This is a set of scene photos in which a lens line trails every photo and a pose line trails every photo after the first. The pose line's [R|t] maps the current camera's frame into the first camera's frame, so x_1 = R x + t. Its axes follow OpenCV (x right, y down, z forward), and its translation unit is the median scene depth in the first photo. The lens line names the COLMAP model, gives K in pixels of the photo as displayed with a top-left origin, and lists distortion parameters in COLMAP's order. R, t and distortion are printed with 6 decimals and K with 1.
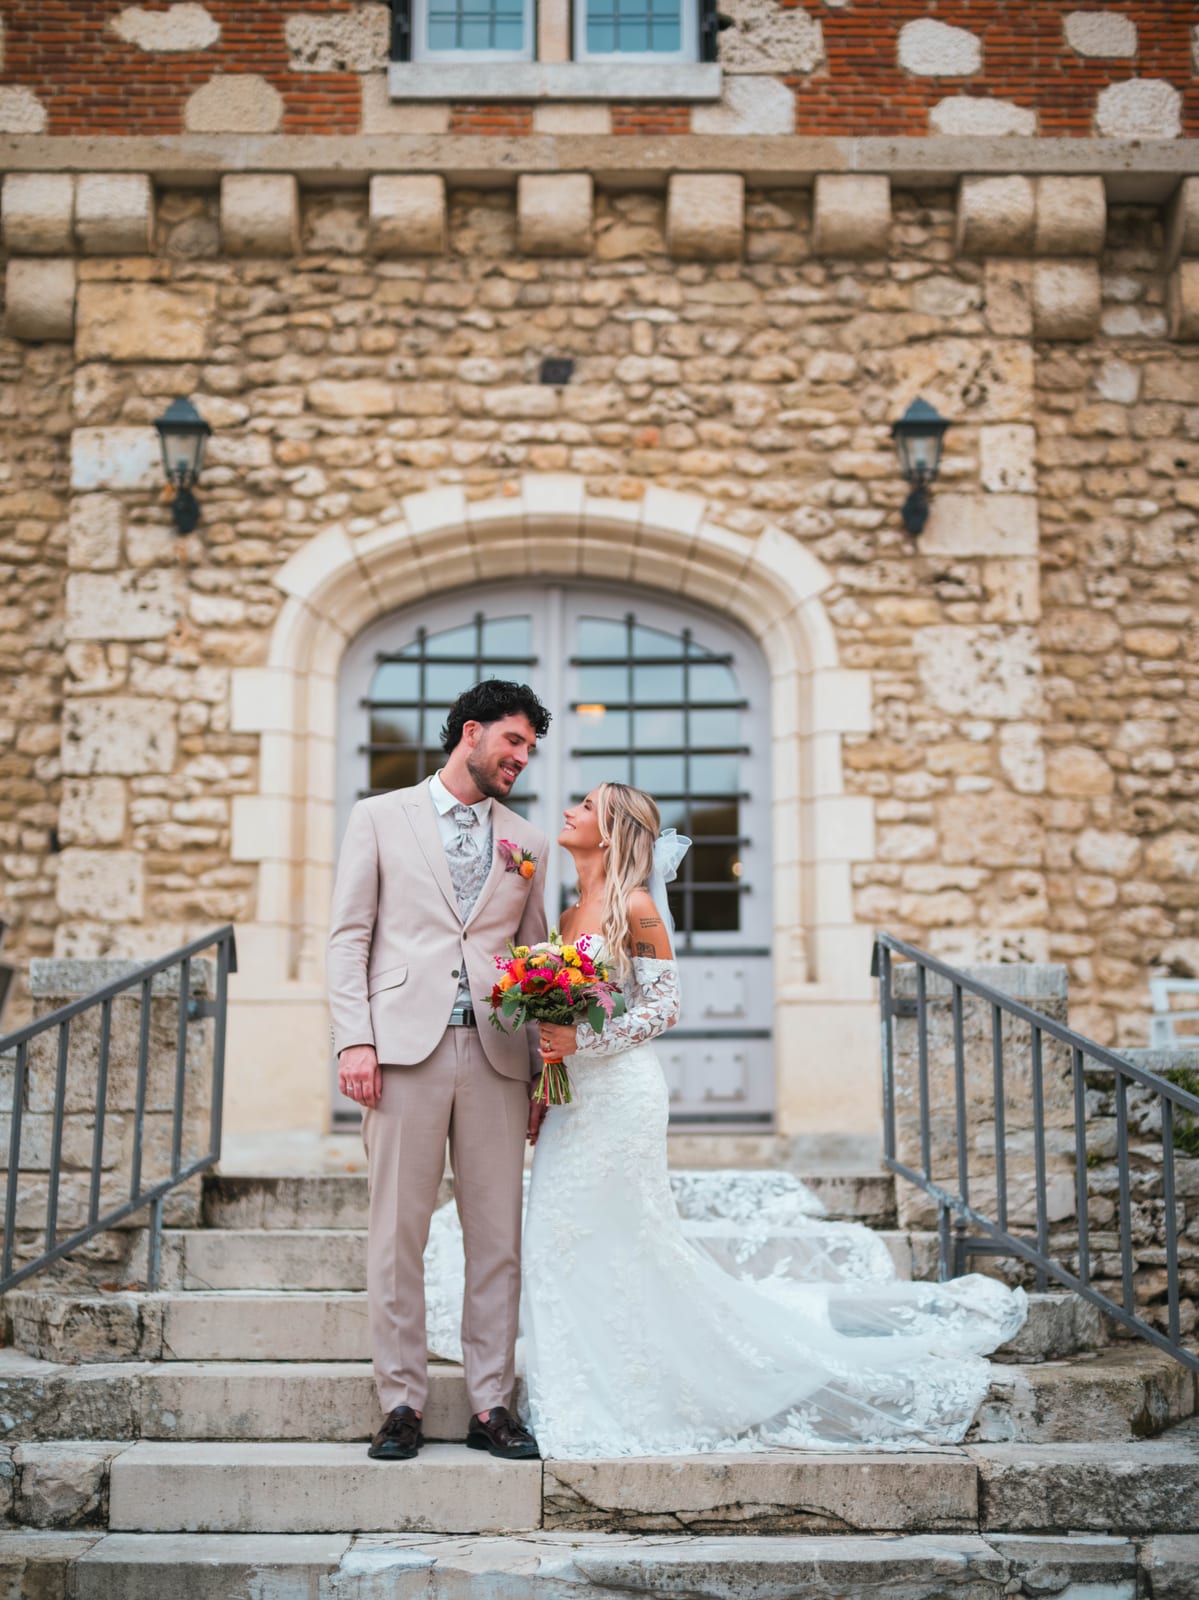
lens RADIAL K [[2458.9, 0, 583.3], [0, 2458.9, 789.8], [0, 0, 1]] dist [-0.030703, 0.000000]
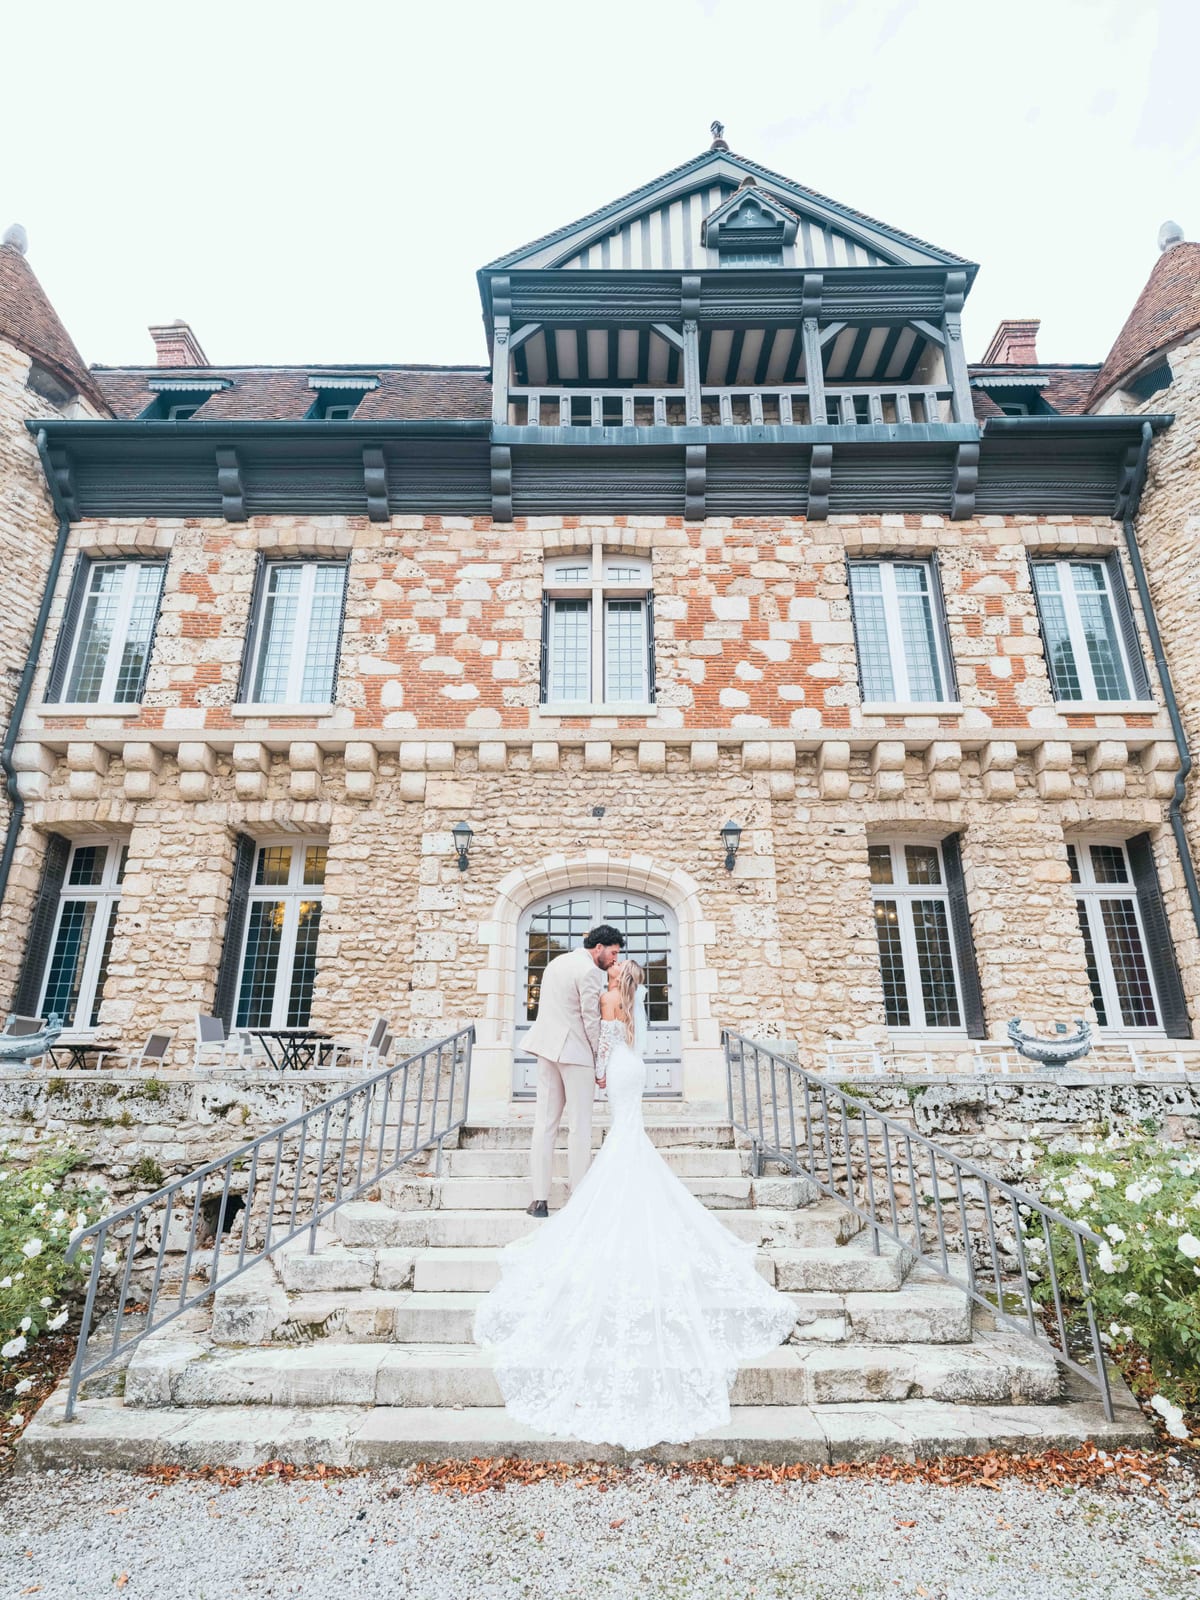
lens RADIAL K [[2458.9, 0, 601.0], [0, 2458.9, 800.9], [0, 0, 1]] dist [-0.030703, 0.000000]
pose [[0.999642, -0.003071, -0.026591, 0.063655], [-0.002545, 0.977996, -0.208610, 0.384839], [0.026647, 0.208603, 0.977637, -1.663249]]
